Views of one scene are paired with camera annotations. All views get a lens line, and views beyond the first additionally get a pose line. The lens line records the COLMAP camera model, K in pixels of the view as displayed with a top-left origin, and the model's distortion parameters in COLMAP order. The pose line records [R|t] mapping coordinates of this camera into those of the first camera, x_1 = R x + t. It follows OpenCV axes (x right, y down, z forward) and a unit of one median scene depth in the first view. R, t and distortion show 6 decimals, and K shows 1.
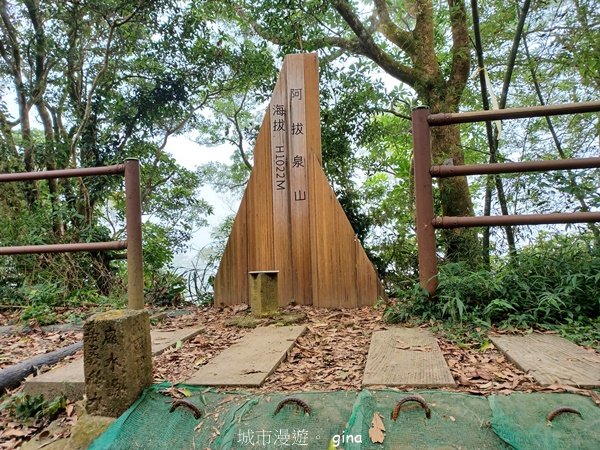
lens RADIAL K [[451.4, 0, 297.1], [0, 451.4, 227.4], [0, 0, 1]] dist [0.025632, -0.006379]
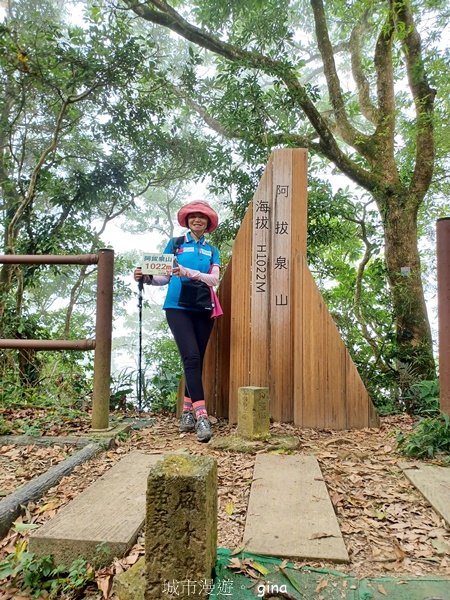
lens RADIAL K [[451.4, 0, 225.0], [0, 451.4, 300.0], [0, 0, 1]] dist [0.025632, -0.006379]
pose [[0.995973, 0.064024, 0.062762, -0.164116], [-0.061294, 0.997127, -0.044506, -0.022966], [-0.065431, 0.040480, 0.997036, 0.091954]]
